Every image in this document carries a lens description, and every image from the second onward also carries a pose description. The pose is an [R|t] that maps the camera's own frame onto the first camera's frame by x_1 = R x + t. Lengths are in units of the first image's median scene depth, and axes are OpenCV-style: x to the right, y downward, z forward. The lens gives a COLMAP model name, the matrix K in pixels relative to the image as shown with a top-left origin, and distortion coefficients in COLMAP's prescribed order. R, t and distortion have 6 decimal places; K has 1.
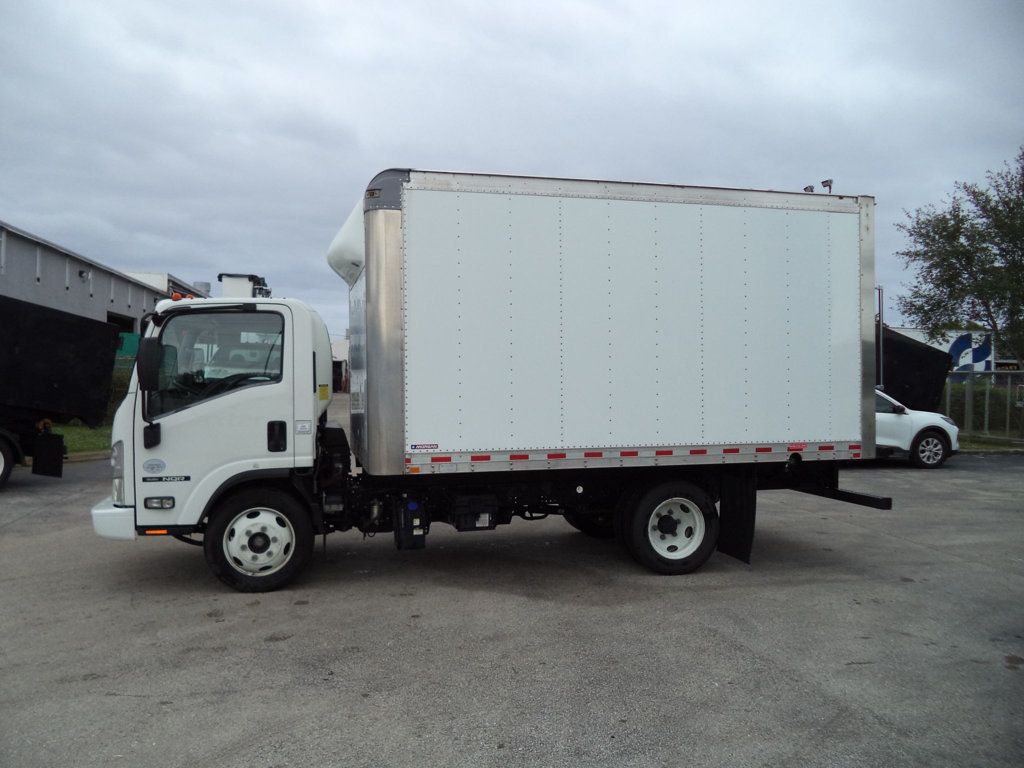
lens RADIAL K [[821.2, 0, 514.3], [0, 821.2, 381.7], [0, 0, 1]] dist [-0.011882, -0.017324]
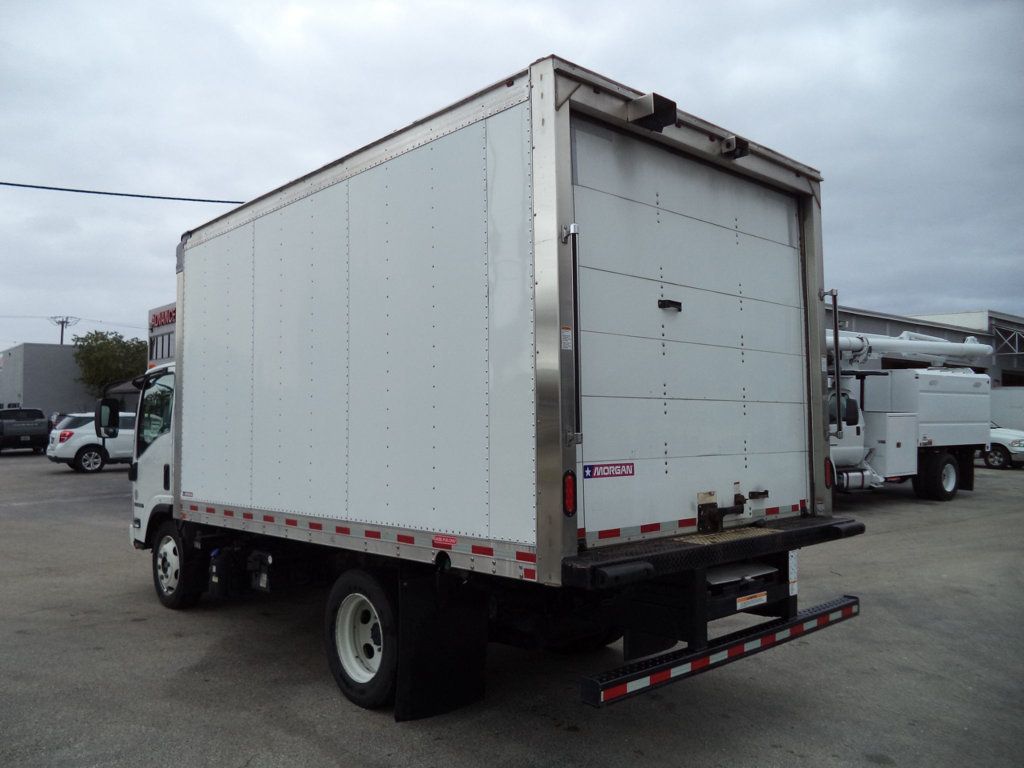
lens RADIAL K [[821.2, 0, 514.3], [0, 821.2, 381.7], [0, 0, 1]] dist [-0.011882, -0.017324]
pose [[0.474177, -0.057146, -0.878573, 0.996296], [0.005527, 0.998065, -0.061935, 0.004380], [0.880412, 0.024512, 0.473575, 0.869859]]
